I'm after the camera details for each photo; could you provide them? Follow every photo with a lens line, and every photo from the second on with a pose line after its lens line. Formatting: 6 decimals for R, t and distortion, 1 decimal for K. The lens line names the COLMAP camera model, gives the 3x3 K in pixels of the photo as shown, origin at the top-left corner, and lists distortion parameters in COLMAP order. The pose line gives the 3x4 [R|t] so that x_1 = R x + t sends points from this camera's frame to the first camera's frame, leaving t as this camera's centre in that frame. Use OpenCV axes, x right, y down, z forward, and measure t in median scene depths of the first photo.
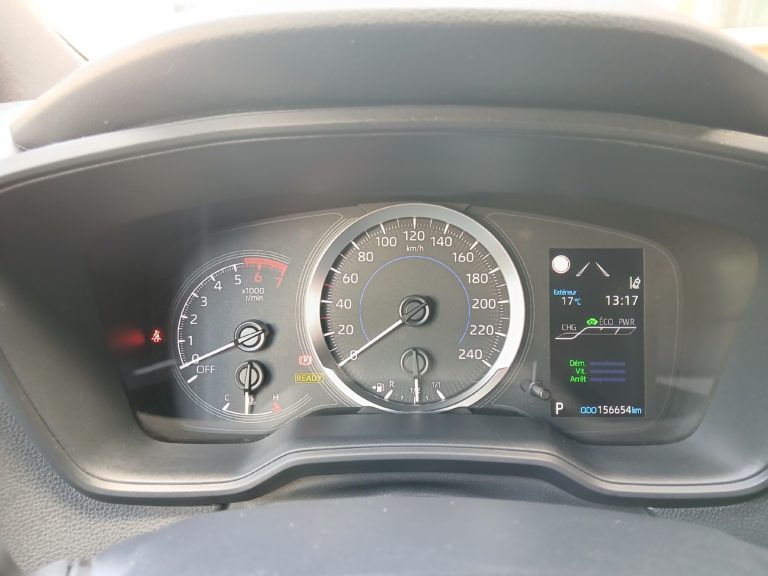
lens RADIAL K [[593.2, 0, 383.0], [0, 593.2, 290.4], [0, 0, 1]] dist [0.042663, -0.105791]
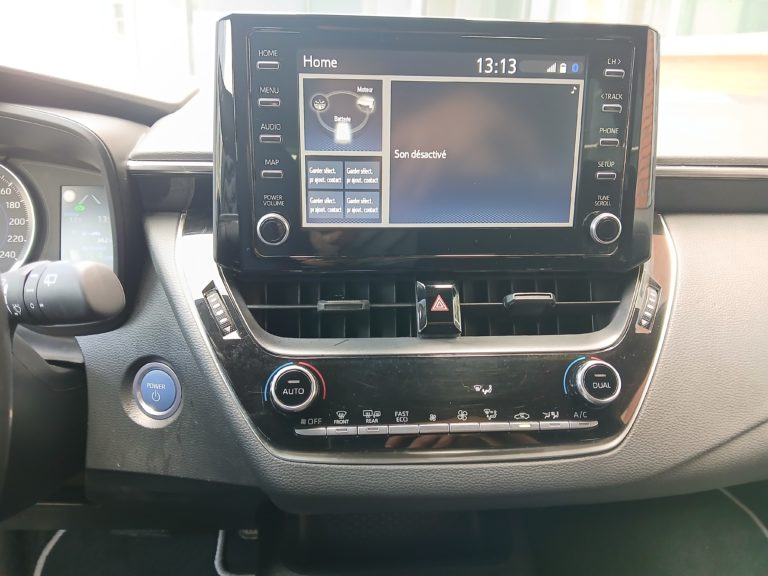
lens RADIAL K [[593.2, 0, 385.1], [0, 593.2, 290.8], [0, 0, 1]] dist [0.042663, -0.105791]
pose [[0.996201, -0.008812, 0.086637, 1.015531], [0.007633, 0.999874, 0.013938, 0.192987], [-0.086748, -0.013224, 0.996142, -0.625363]]
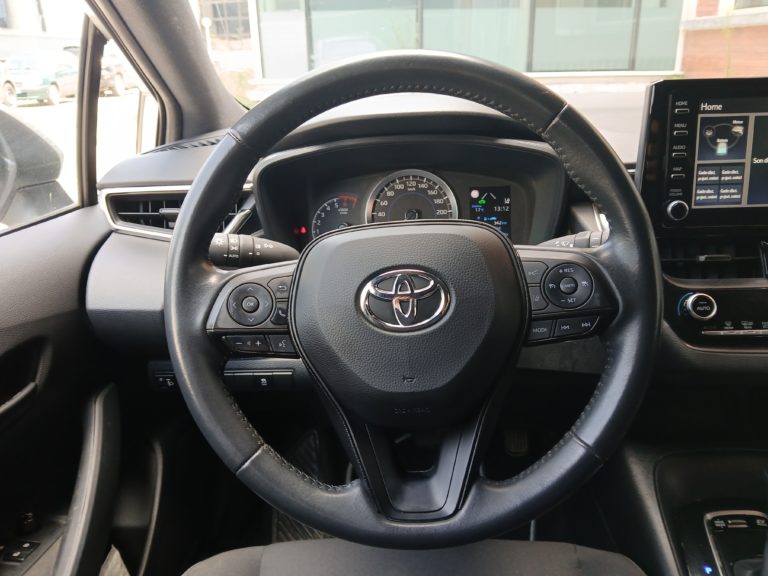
lens RADIAL K [[593.2, 0, 386.6], [0, 593.2, 290.2], [0, 0, 1]] dist [0.042663, -0.105791]
pose [[0.998340, -0.024285, -0.052221, 0.070871], [0.026079, 0.999083, 0.033952, 0.251463], [0.051348, -0.035258, 0.998058, -1.385553]]
